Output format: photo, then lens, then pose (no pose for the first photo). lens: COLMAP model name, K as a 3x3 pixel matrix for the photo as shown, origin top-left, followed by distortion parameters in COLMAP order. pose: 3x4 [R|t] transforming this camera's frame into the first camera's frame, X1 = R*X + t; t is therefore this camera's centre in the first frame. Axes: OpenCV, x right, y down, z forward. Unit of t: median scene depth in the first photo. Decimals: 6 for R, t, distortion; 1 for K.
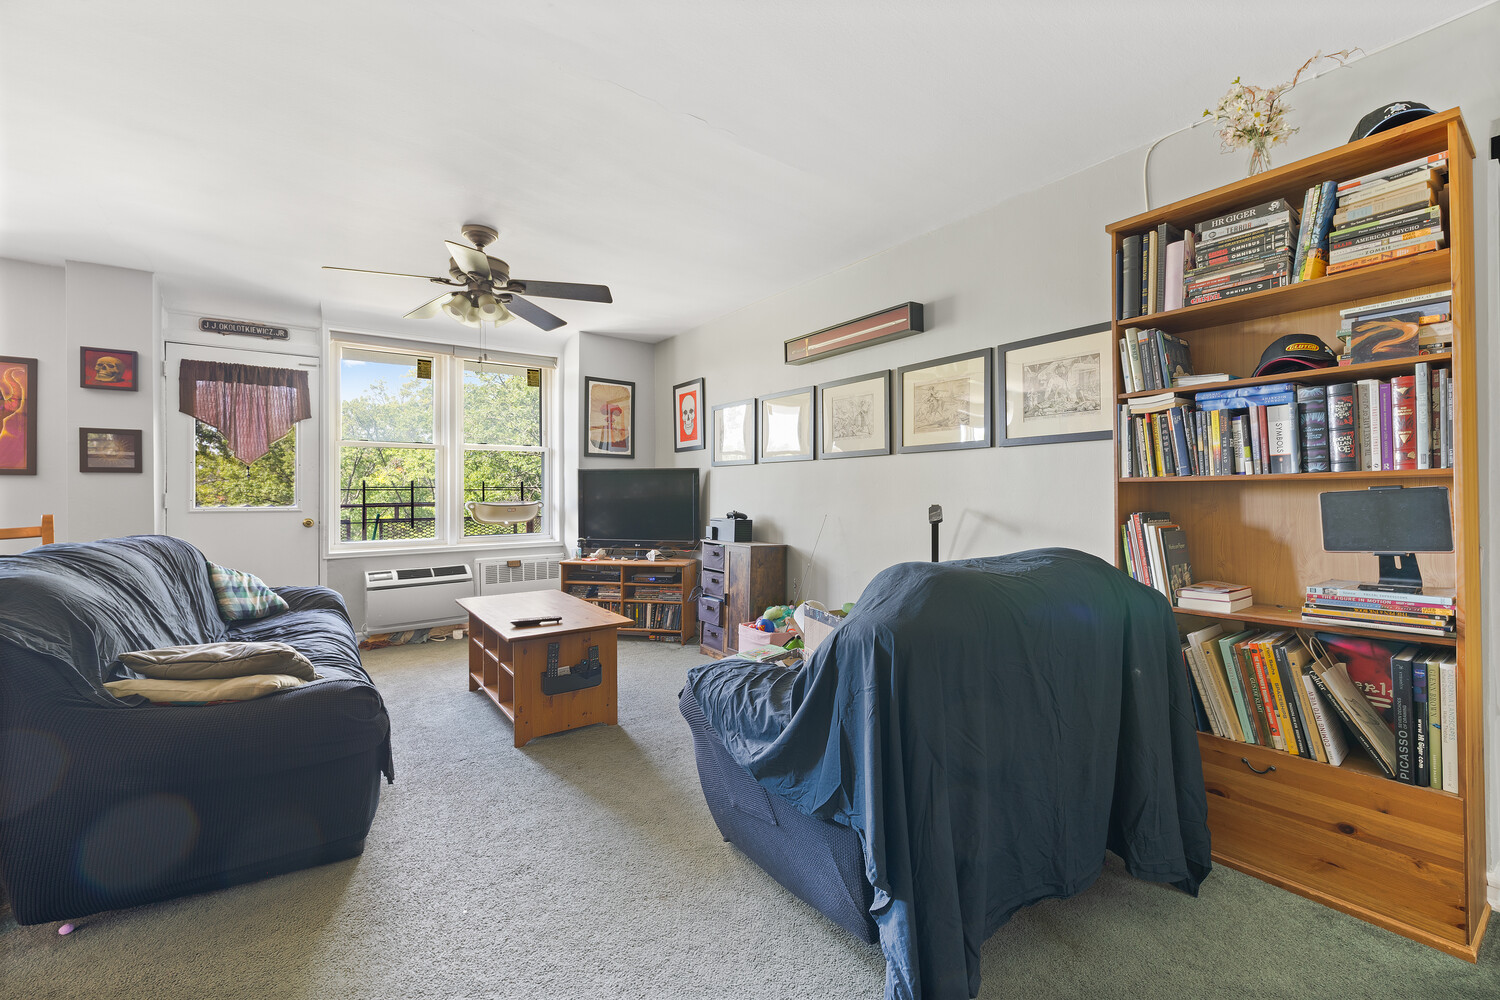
lens RADIAL K [[644.6, 0, 748.0], [0, 644.6, 498.0], [0, 0, 1]] dist [-0.001159, -0.000031]
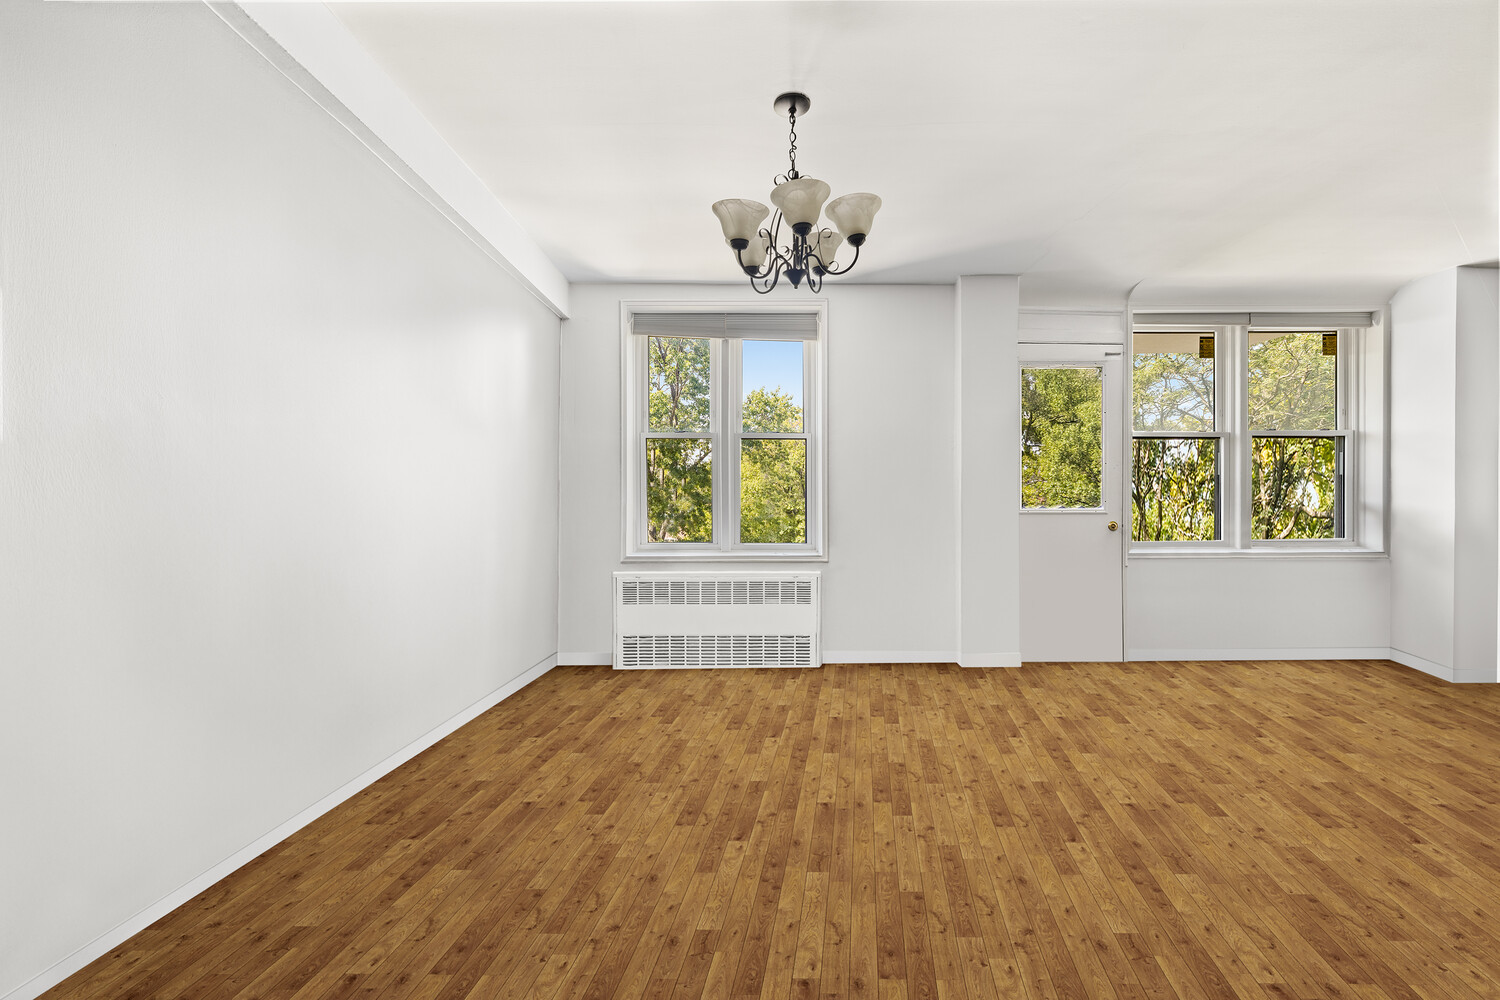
lens RADIAL K [[644.6, 0, 750.8], [0, 644.6, 500.8], [0, 0, 1]] dist [-0.001159, -0.000031]
pose [[0.801014, 0.005888, -0.598616, -0.561777], [-0.001637, 0.999969, 0.007645, -0.003767], [0.598643, -0.005144, 0.800999, -0.044199]]
